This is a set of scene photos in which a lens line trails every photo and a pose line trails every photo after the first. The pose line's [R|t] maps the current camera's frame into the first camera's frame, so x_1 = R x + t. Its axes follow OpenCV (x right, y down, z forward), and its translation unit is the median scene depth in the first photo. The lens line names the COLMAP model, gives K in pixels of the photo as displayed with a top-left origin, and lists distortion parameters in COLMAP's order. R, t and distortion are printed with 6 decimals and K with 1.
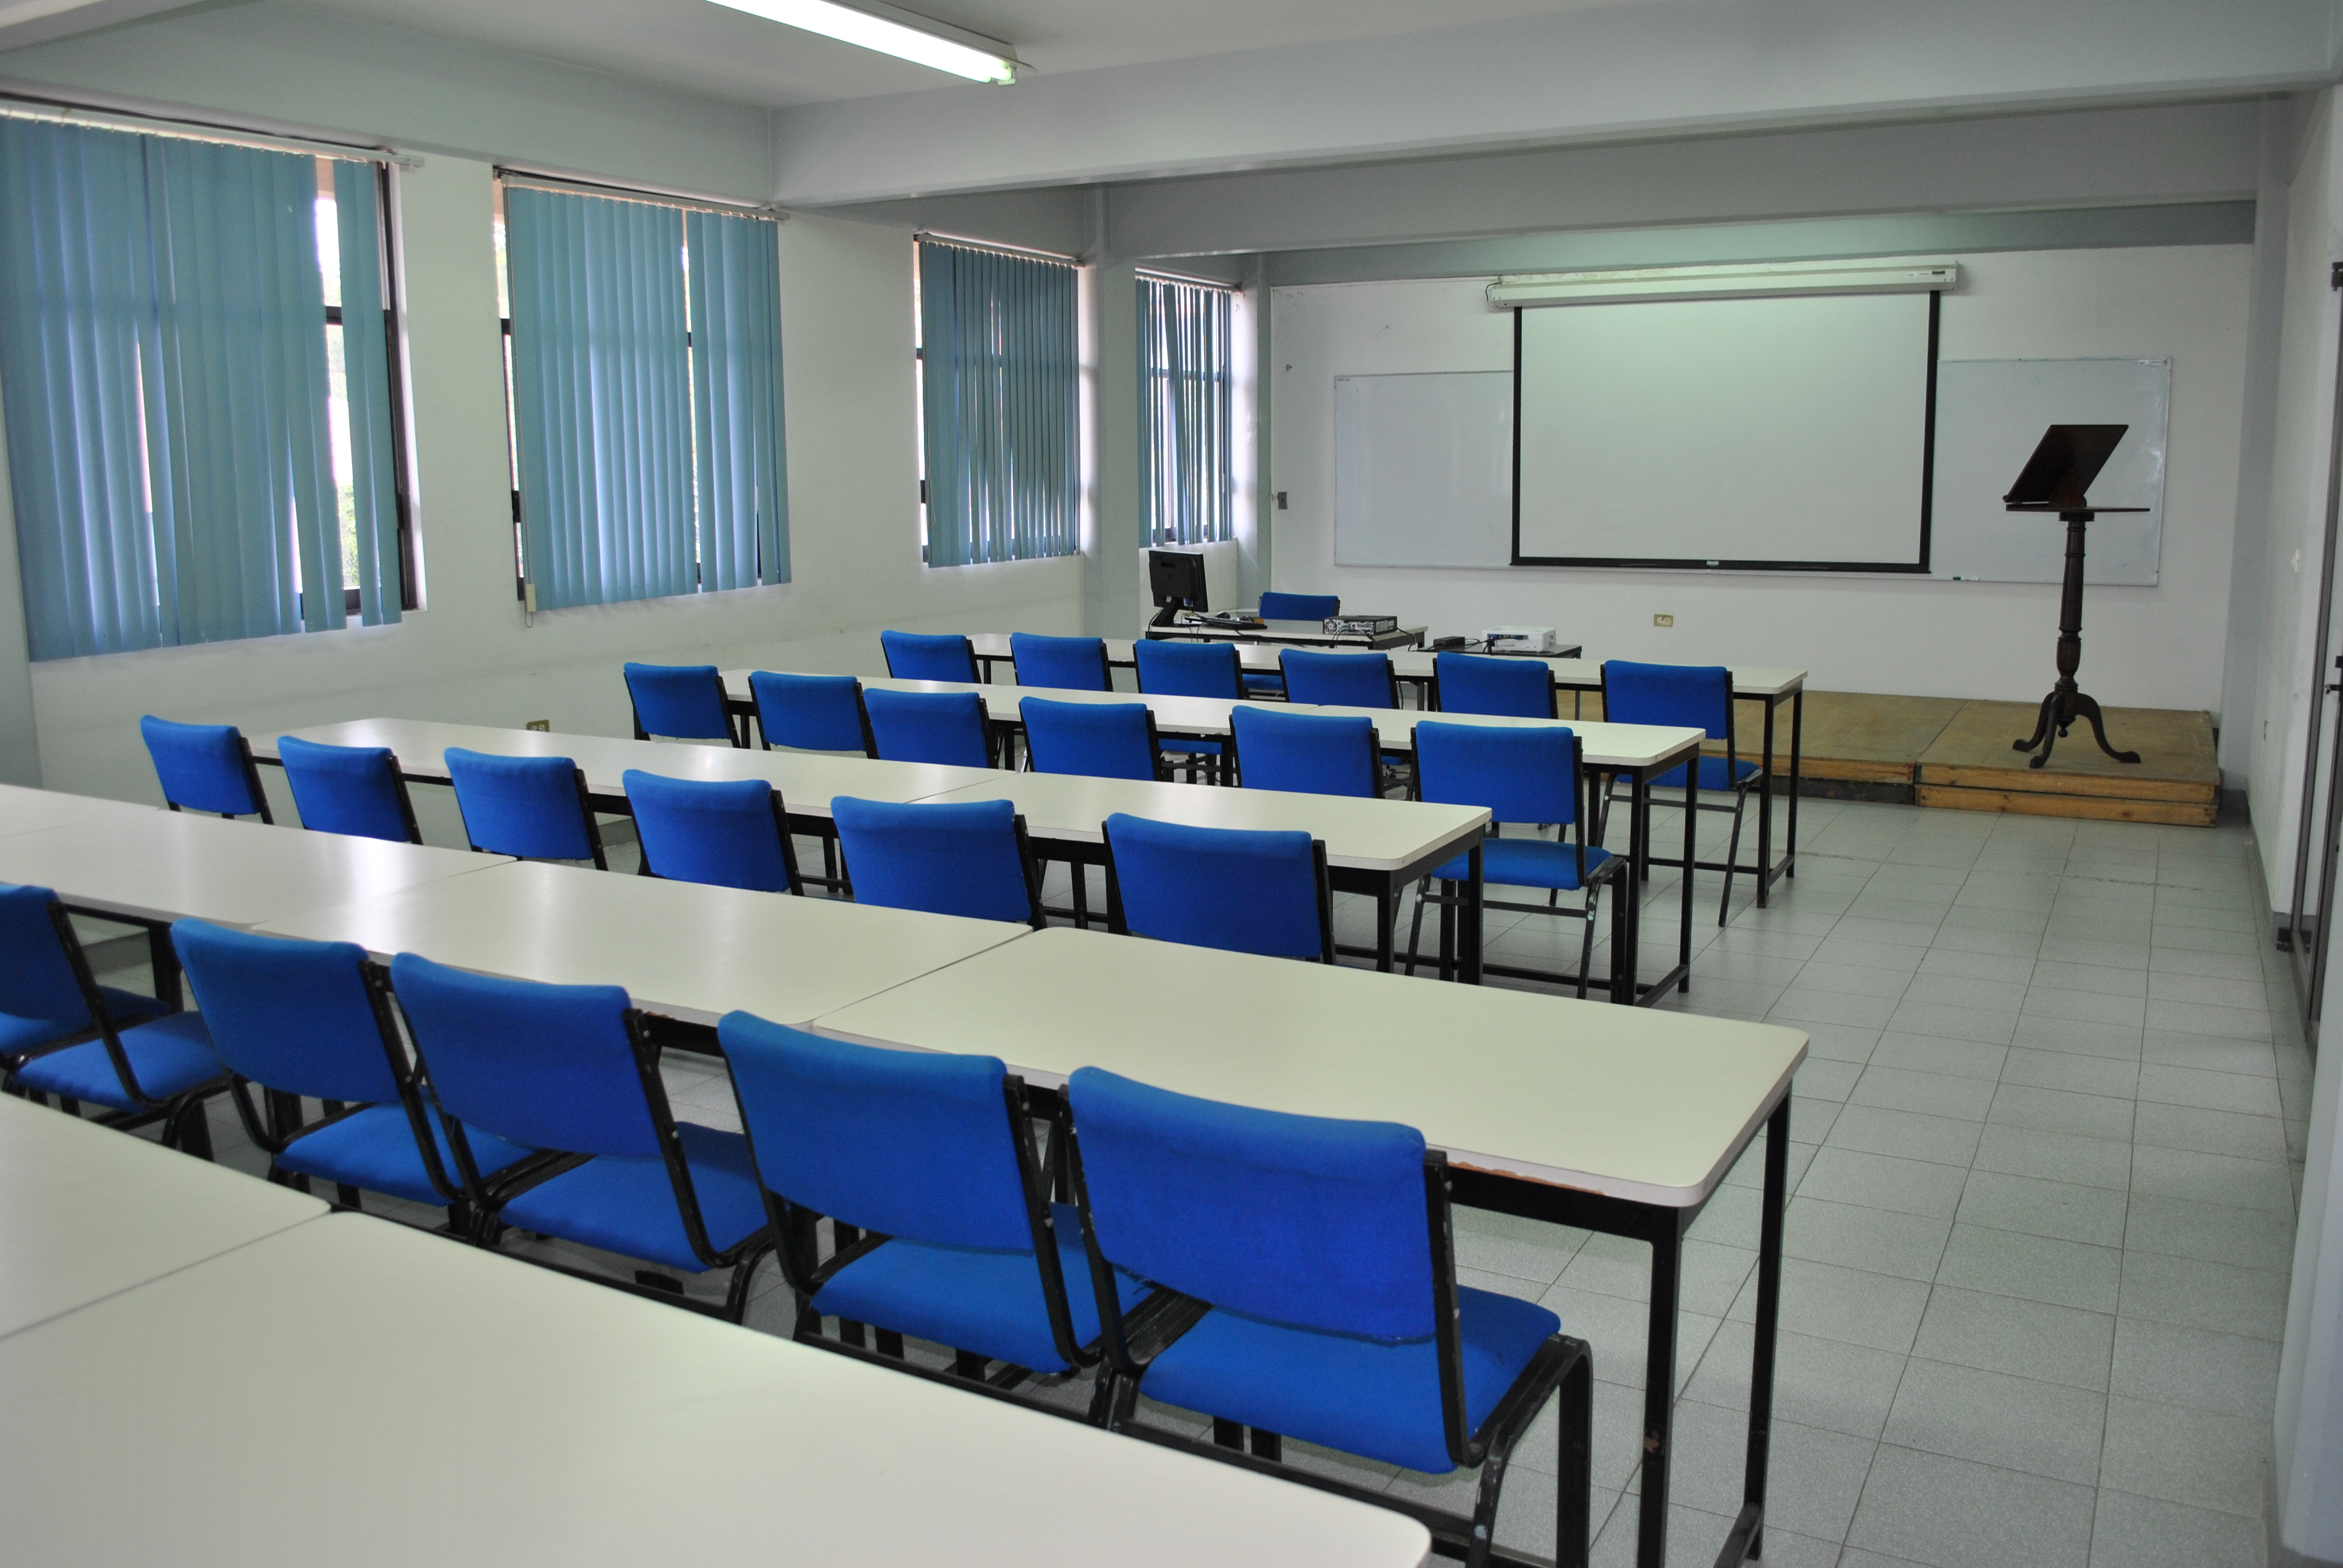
lens RADIAL K [[1880.0, 0, 1171.5], [0, 1880.0, 784.0], [0, 0, 1]] dist [-0.008514, -0.002407]
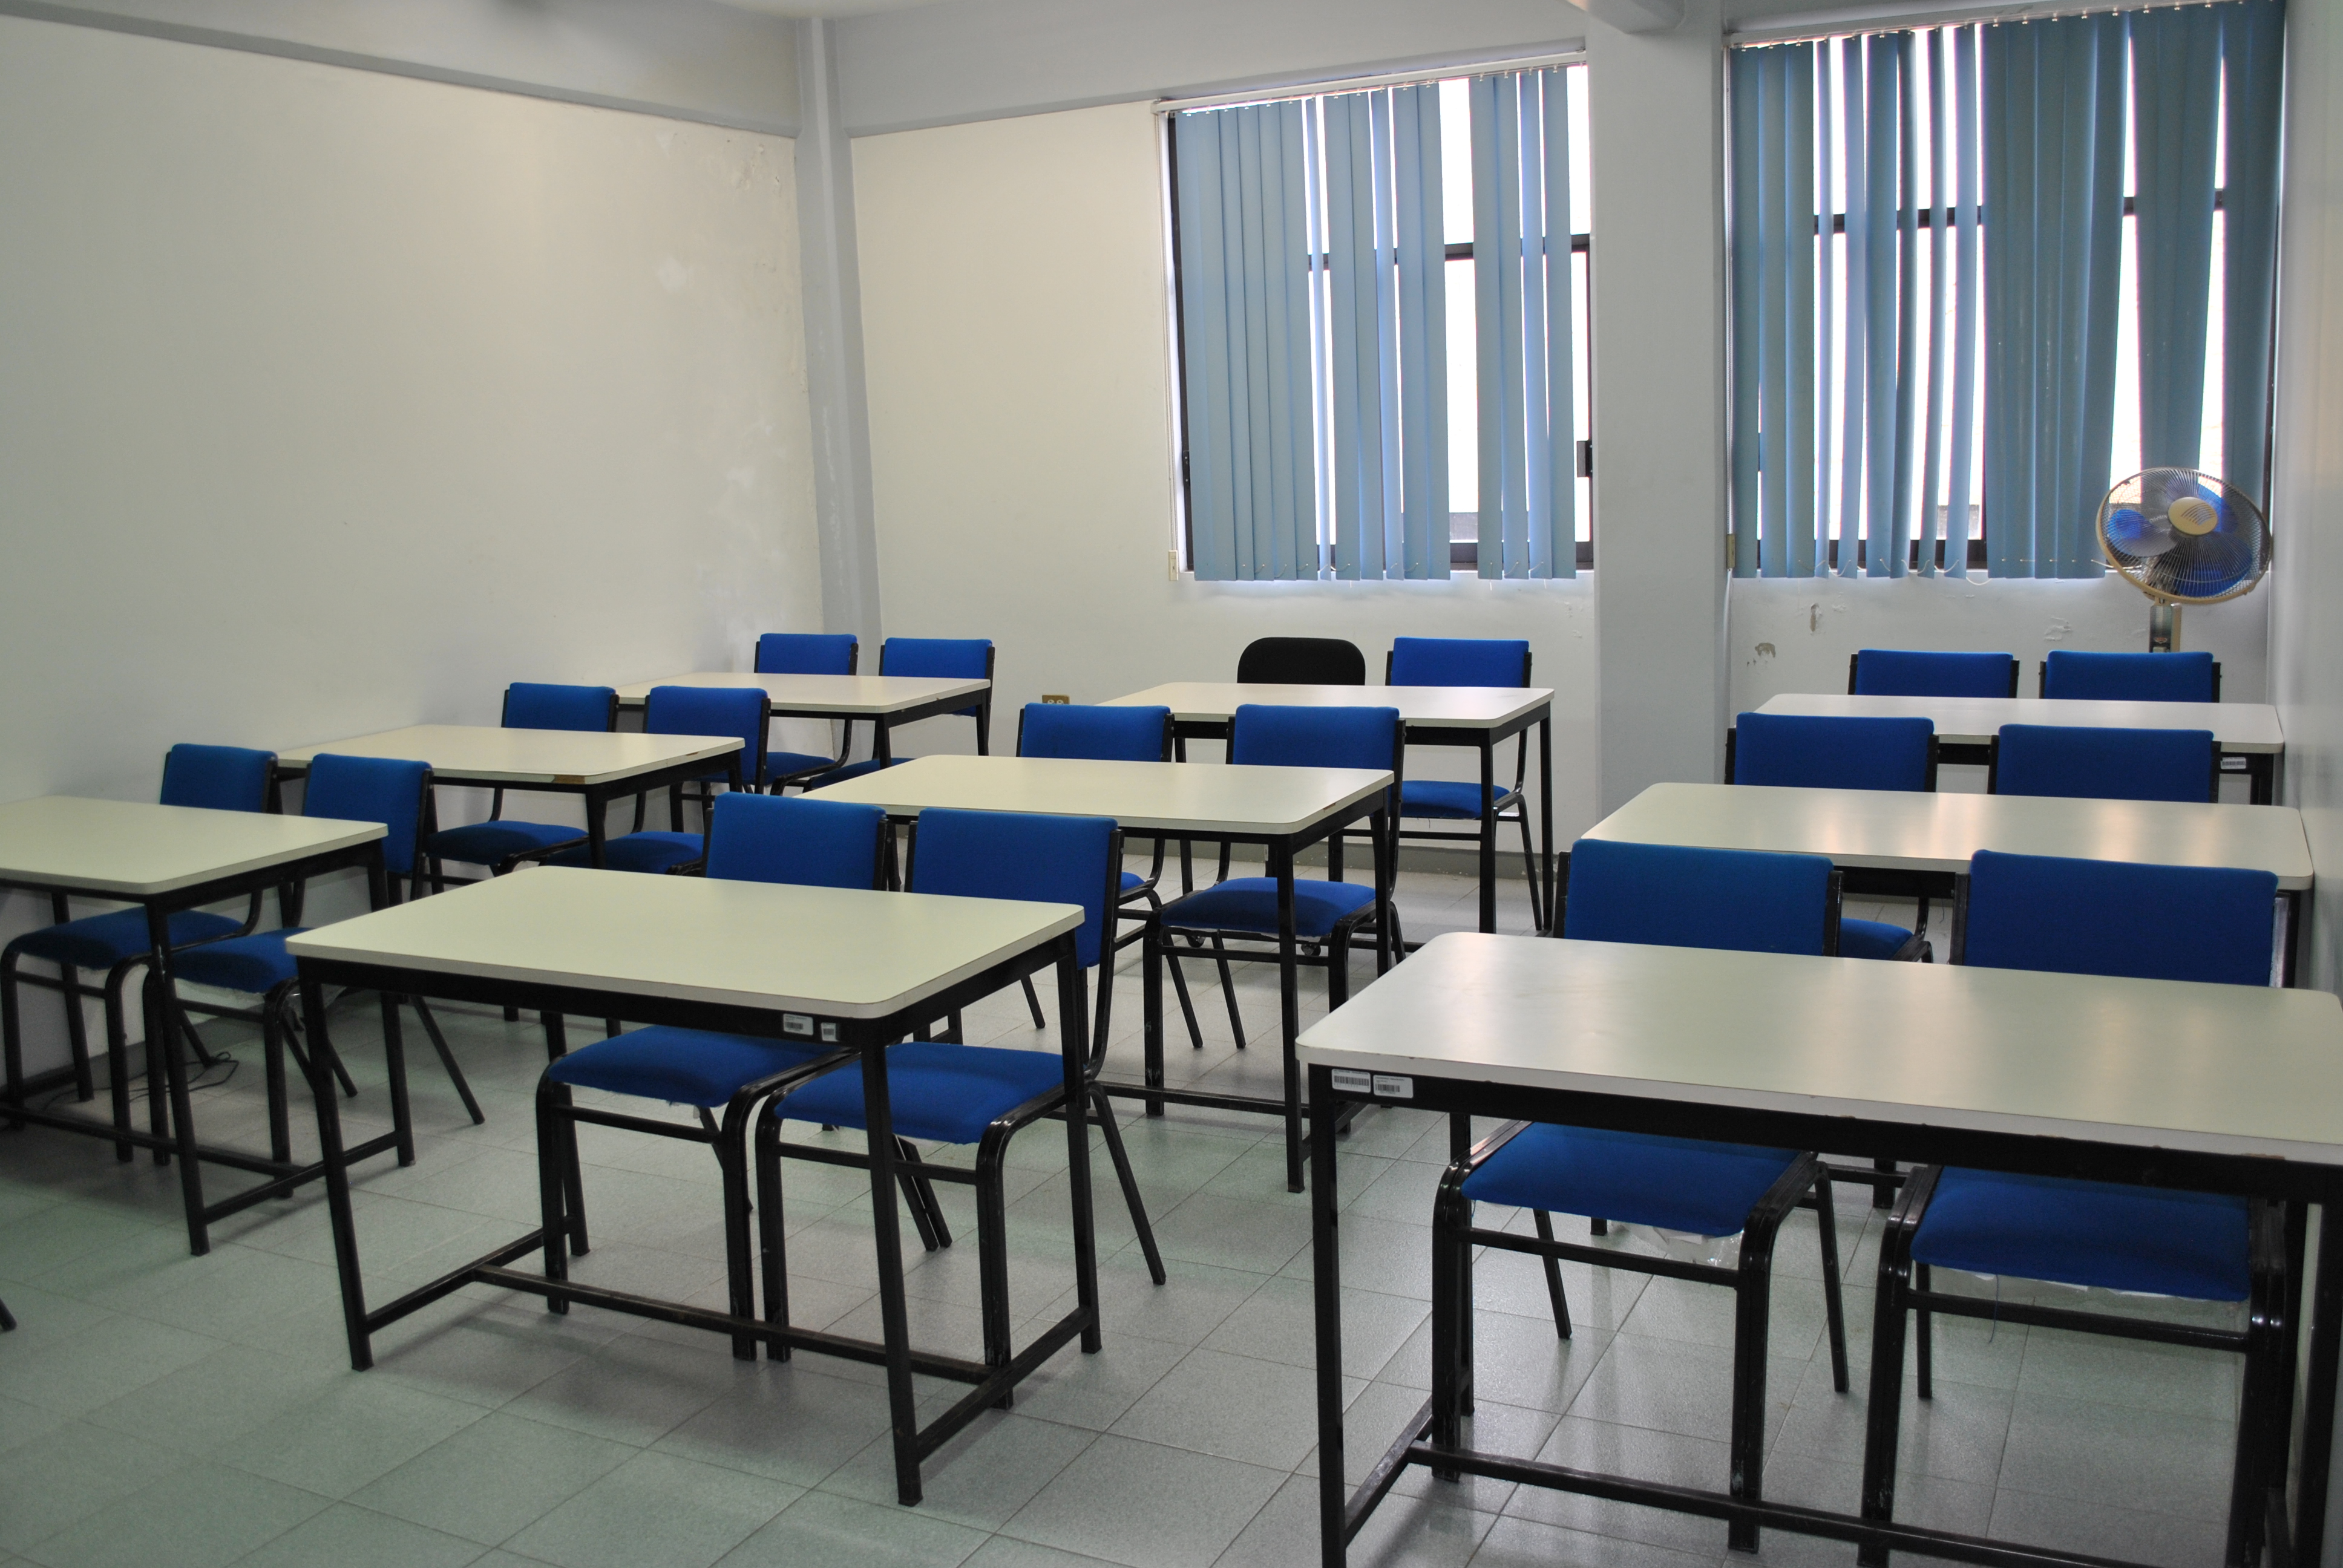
lens RADIAL K [[2071.8, 0, 1171.5], [0, 2071.8, 784.0], [0, 0, 1]] dist [-0.001730, -0.002351]
pose [[0.034937, 0.185021, -0.982113, 0.606866], [-0.133129, 0.974817, 0.178911, -0.151734], [0.990483, 0.124498, 0.058689, 0.806124]]
